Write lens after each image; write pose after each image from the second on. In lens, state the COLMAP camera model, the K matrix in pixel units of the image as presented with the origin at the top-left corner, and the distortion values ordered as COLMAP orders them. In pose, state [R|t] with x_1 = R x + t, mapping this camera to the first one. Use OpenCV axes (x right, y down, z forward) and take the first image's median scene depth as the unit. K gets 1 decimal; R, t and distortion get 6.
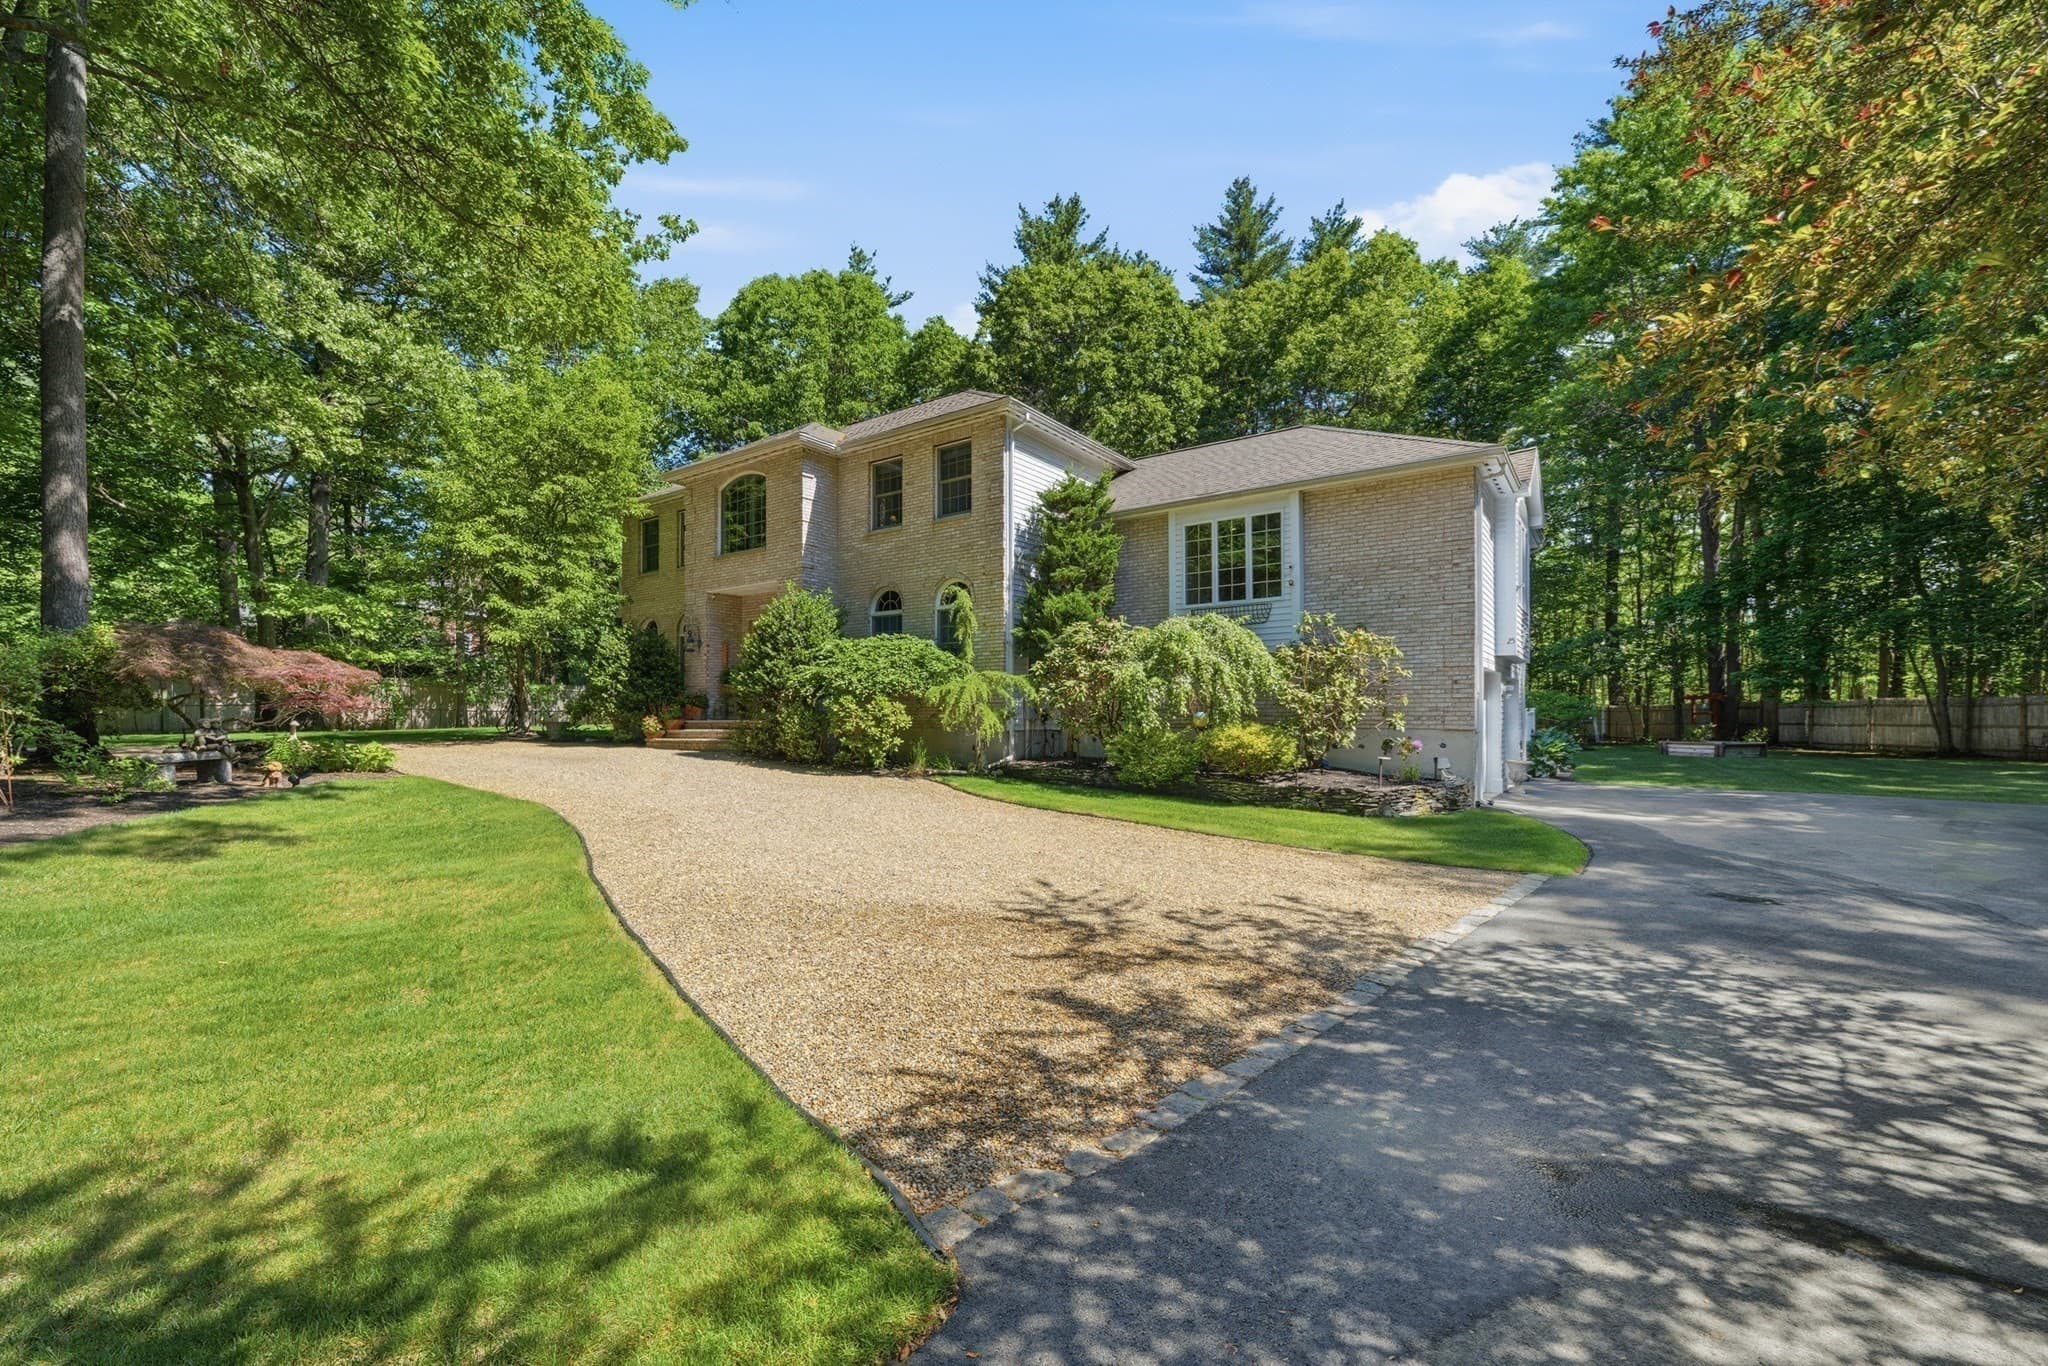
lens RADIAL K [[845.6, 0, 1037.6], [0, 845.6, 701.8], [0, 0, 1]] dist [-0.001154, 0.000343]
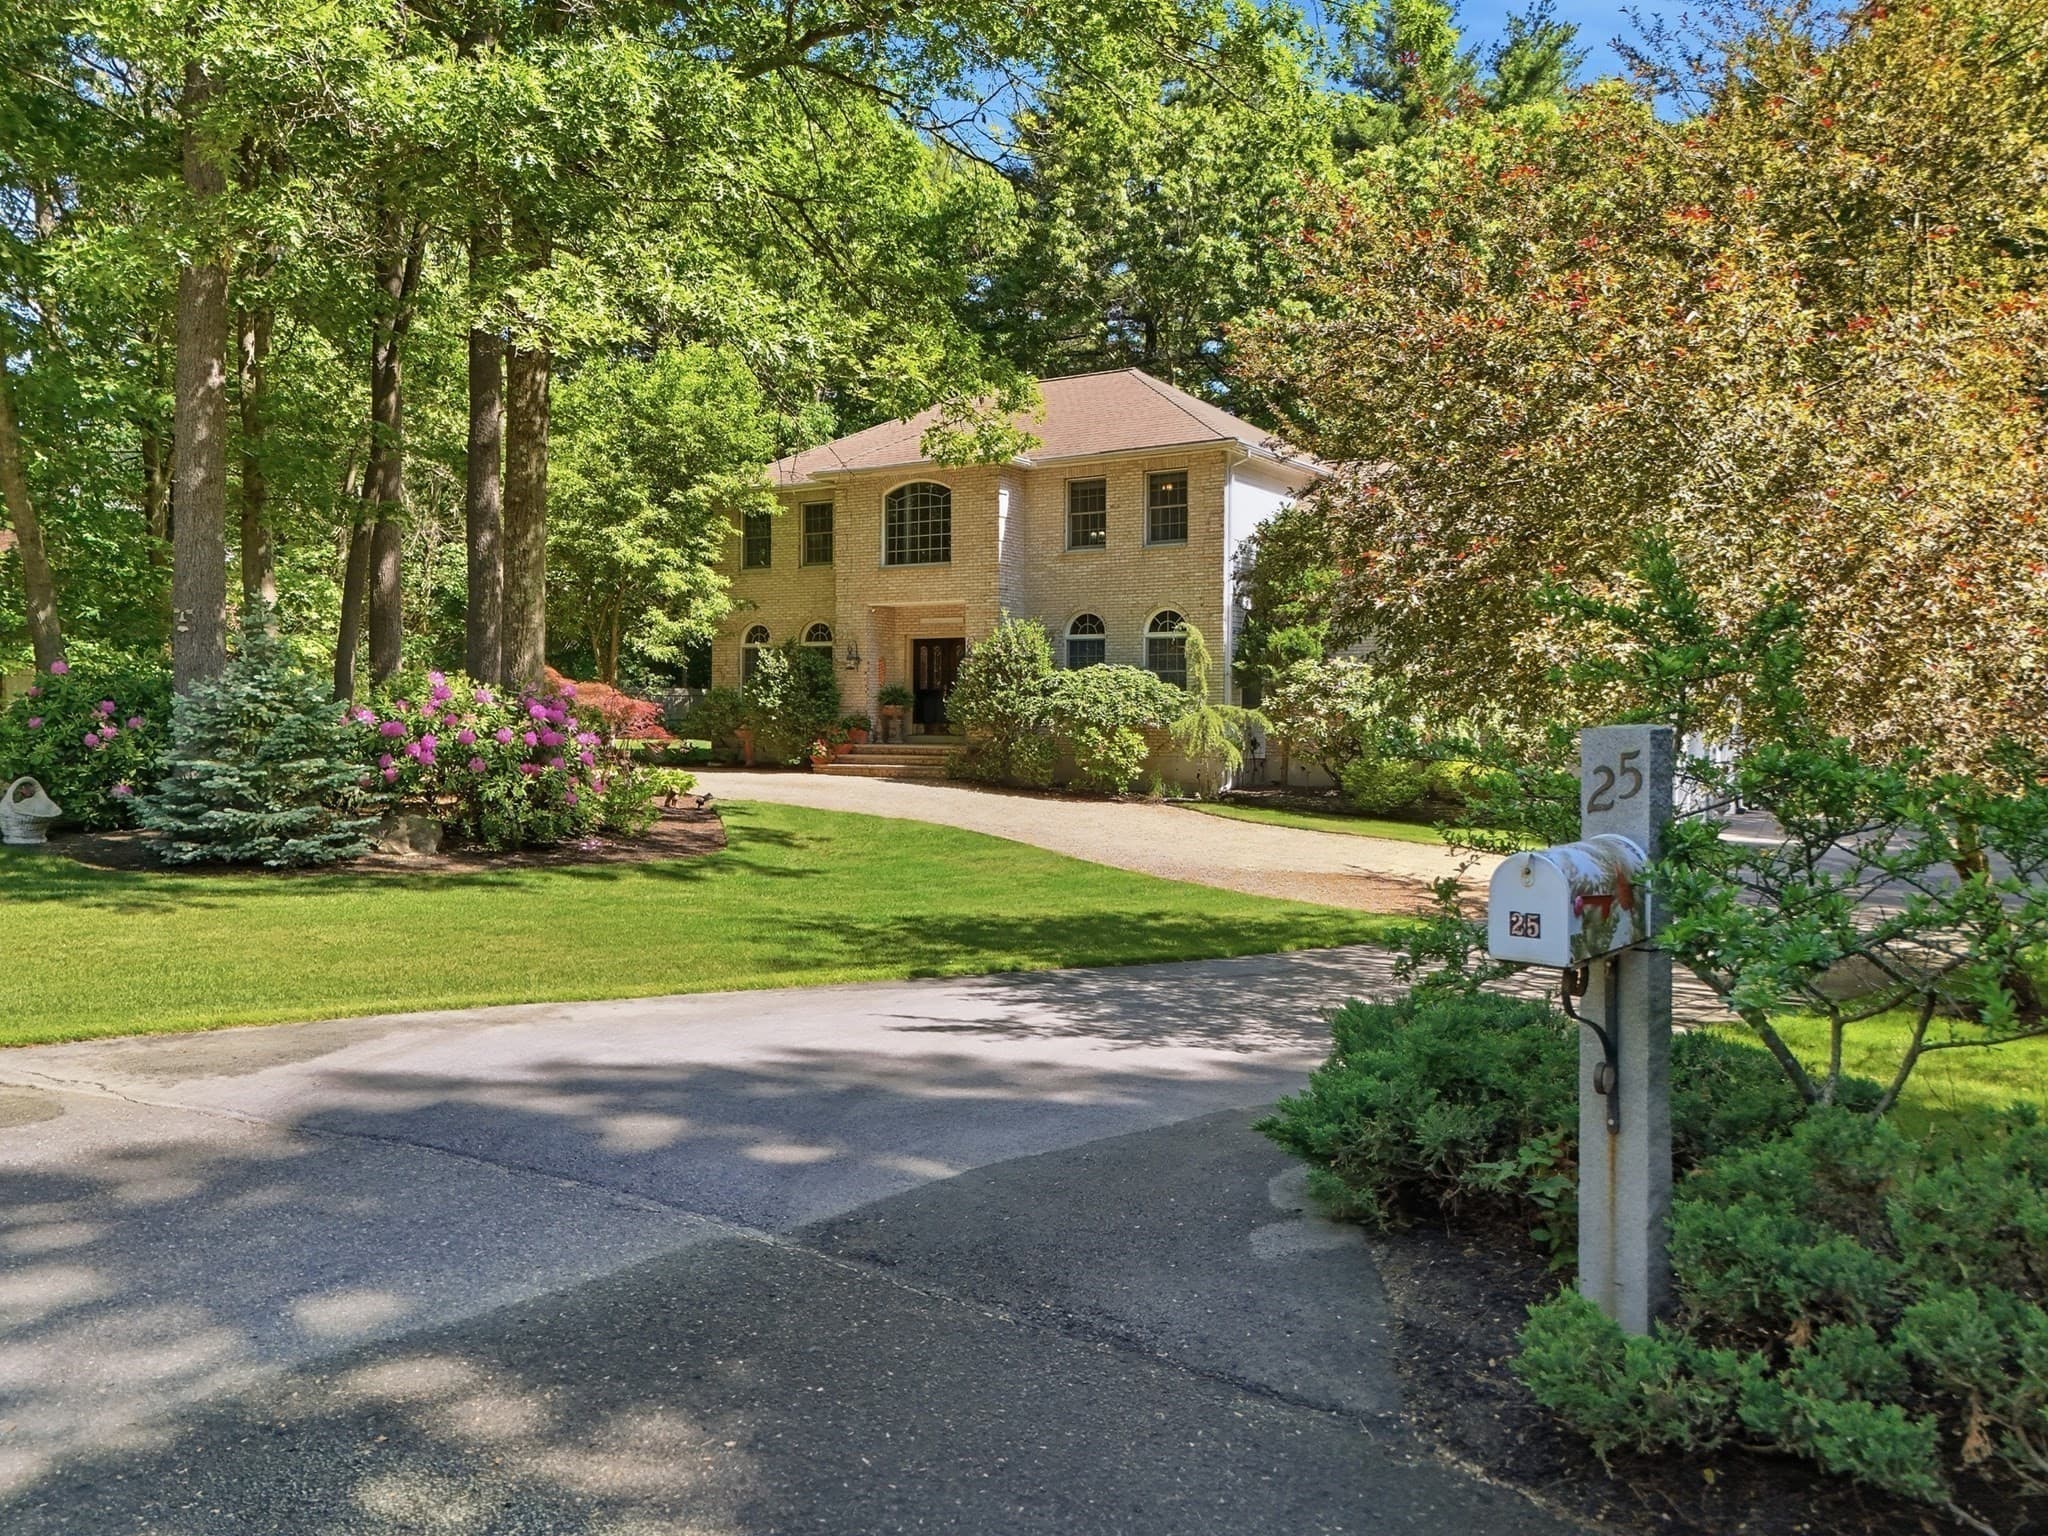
lens RADIAL K [[1568.3, 0, 1025.5], [0, 1568.3, 754.1], [0, 0, 1]] dist [0.061613, -0.048098]
pose [[0.999207, 0.006972, 0.039192, -0.358264], [-0.008671, 0.999023, 0.043345, -0.054287], [-0.038852, -0.043650, 0.998291, -0.906802]]
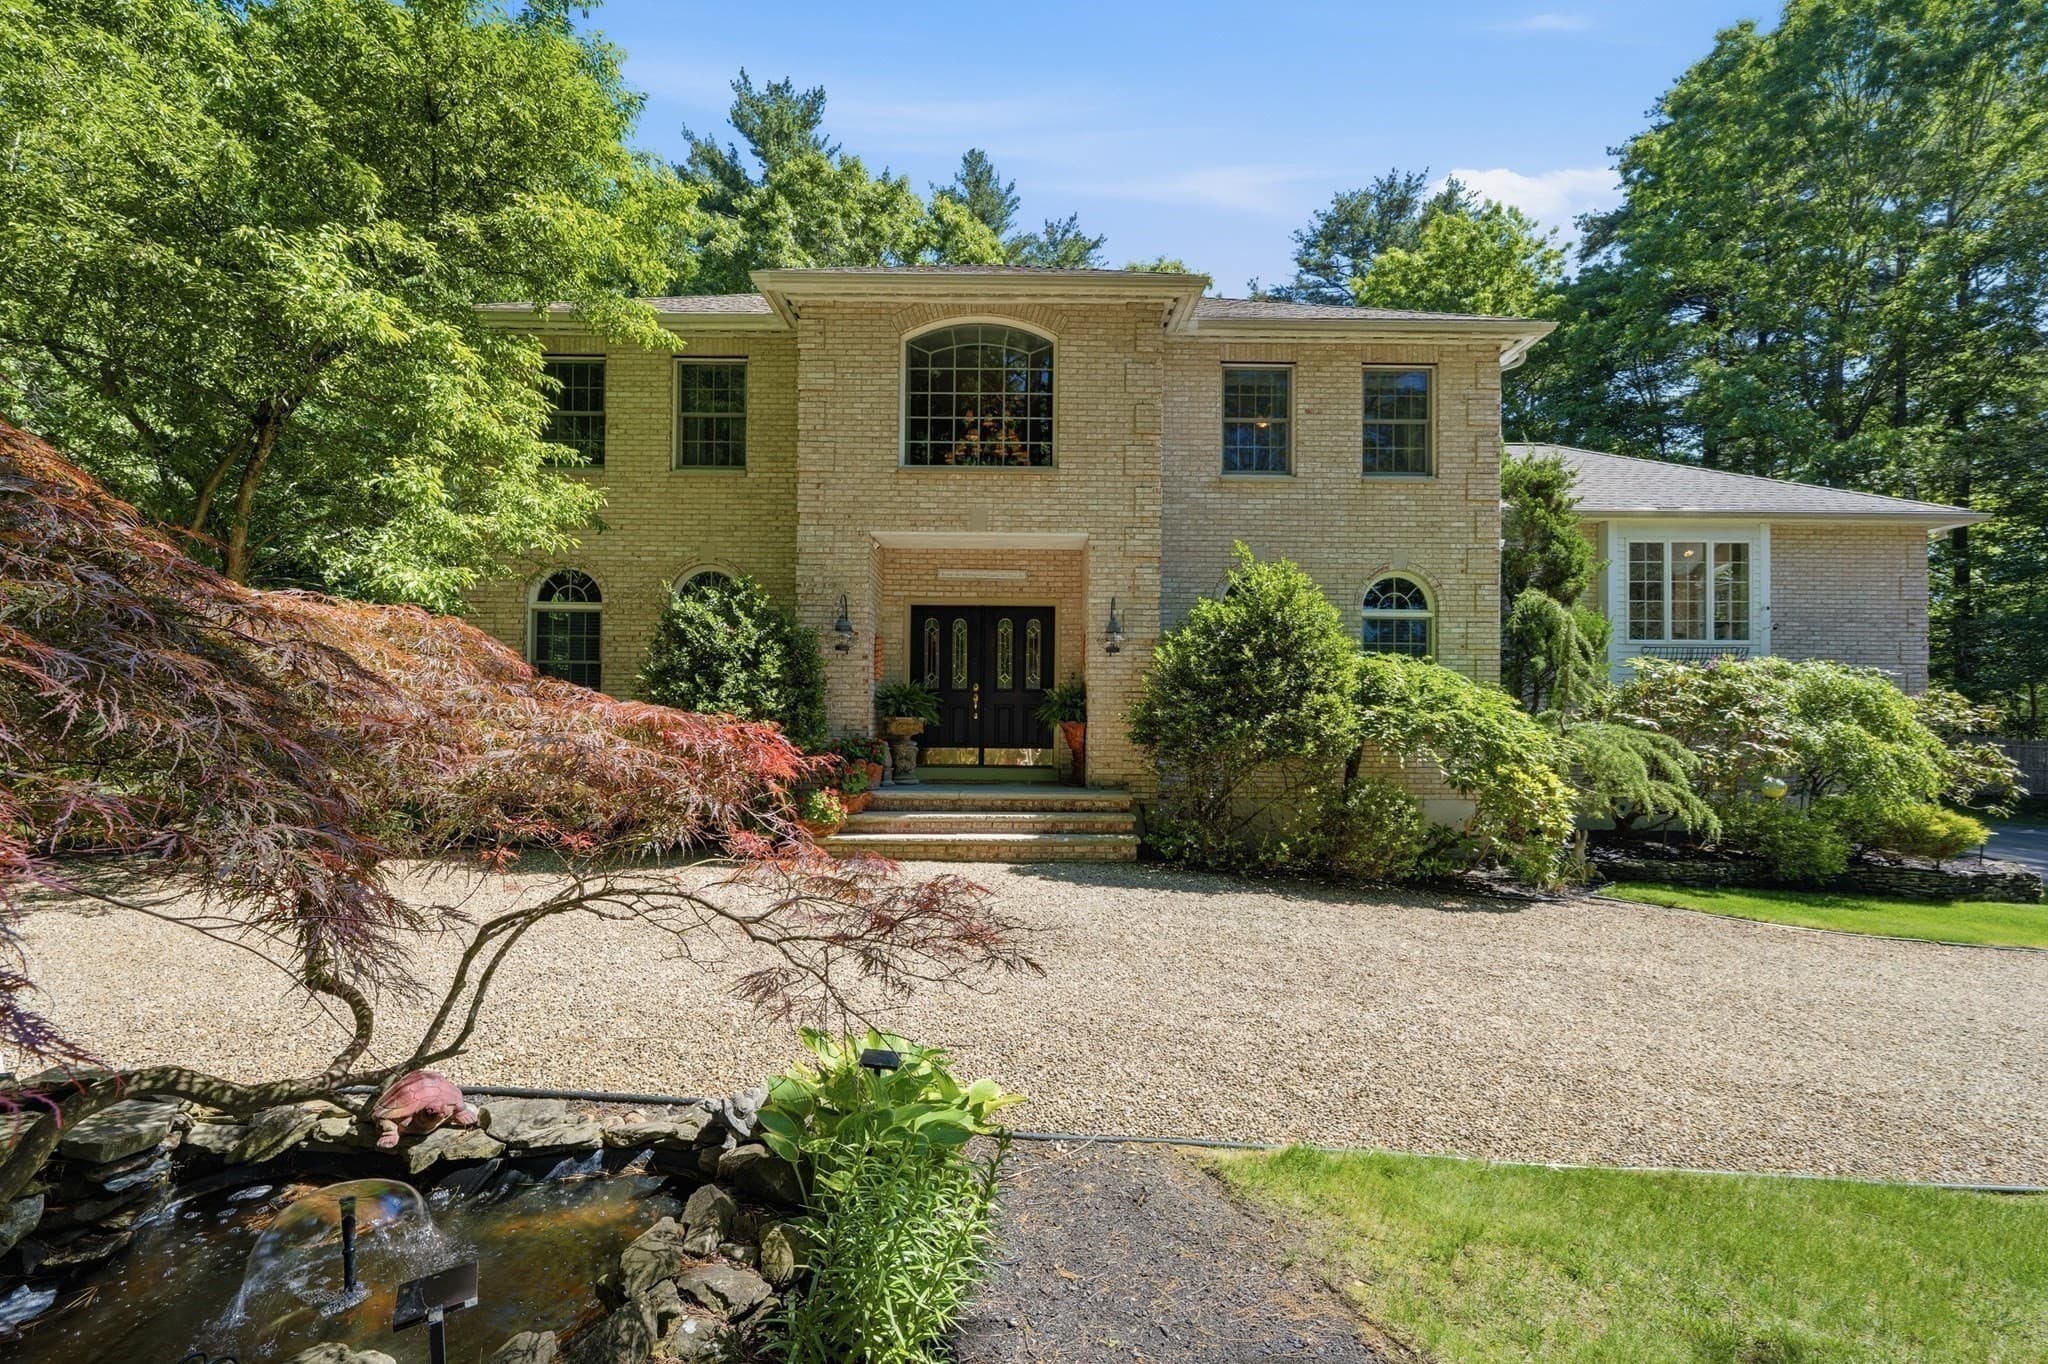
lens RADIAL K [[845.6, 0, 1018.0], [0, 845.6, 713.9], [0, 0, 1]] dist [-0.001154, 0.000343]
pose [[0.816972, 0.016462, 0.576443, -0.763676], [-0.022523, 0.999741, 0.003370, -0.032625], [-0.576238, -0.015736, 0.817131, 0.671855]]
